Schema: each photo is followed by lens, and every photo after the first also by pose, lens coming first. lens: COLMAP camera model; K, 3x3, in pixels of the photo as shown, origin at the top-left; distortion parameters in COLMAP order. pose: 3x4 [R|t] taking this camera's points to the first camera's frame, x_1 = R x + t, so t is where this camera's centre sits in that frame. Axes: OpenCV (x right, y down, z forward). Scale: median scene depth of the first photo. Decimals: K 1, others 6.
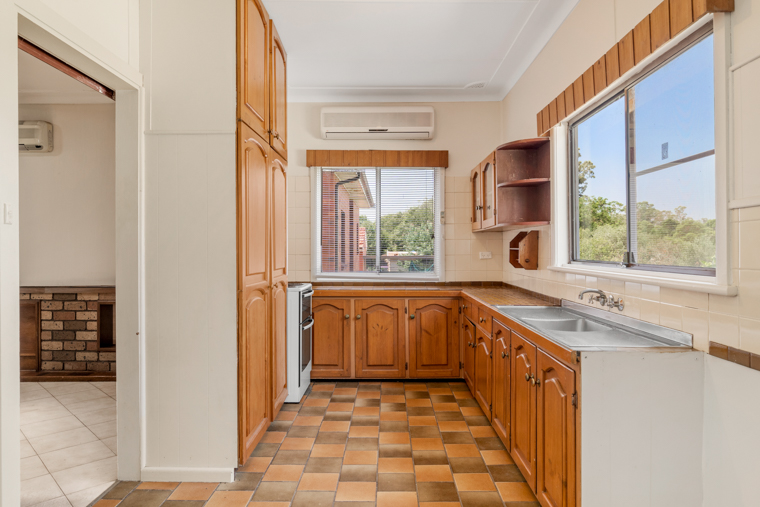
lens RADIAL K [[439.3, 0, 380.0], [0, 439.3, 253.5], [0, 0, 1]] dist [-0.000592, 0.000122]
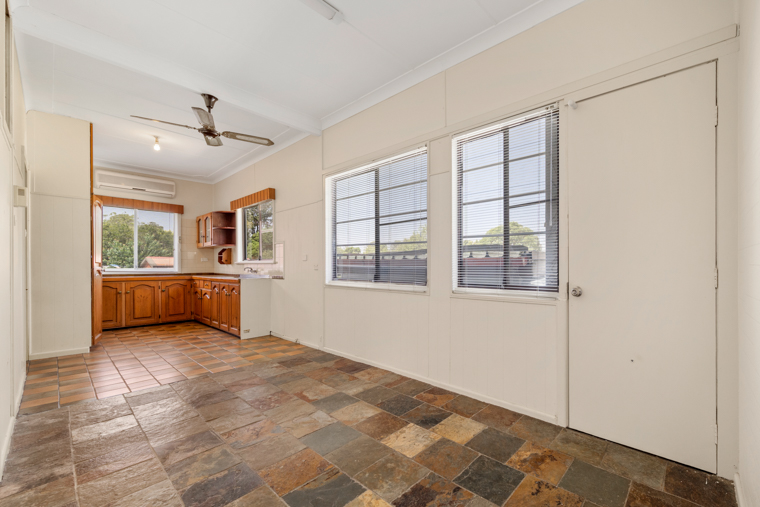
lens RADIAL K [[312.1, 0, 378.4], [0, 312.1, 266.6], [0, 0, 1]] dist [-0.001492, -0.000096]
pose [[0.712560, 0.002053, 0.701608, -0.214974], [0.000154, 0.999995, -0.003082, 0.044018], [-0.701611, 0.002304, 0.712557, -0.637194]]
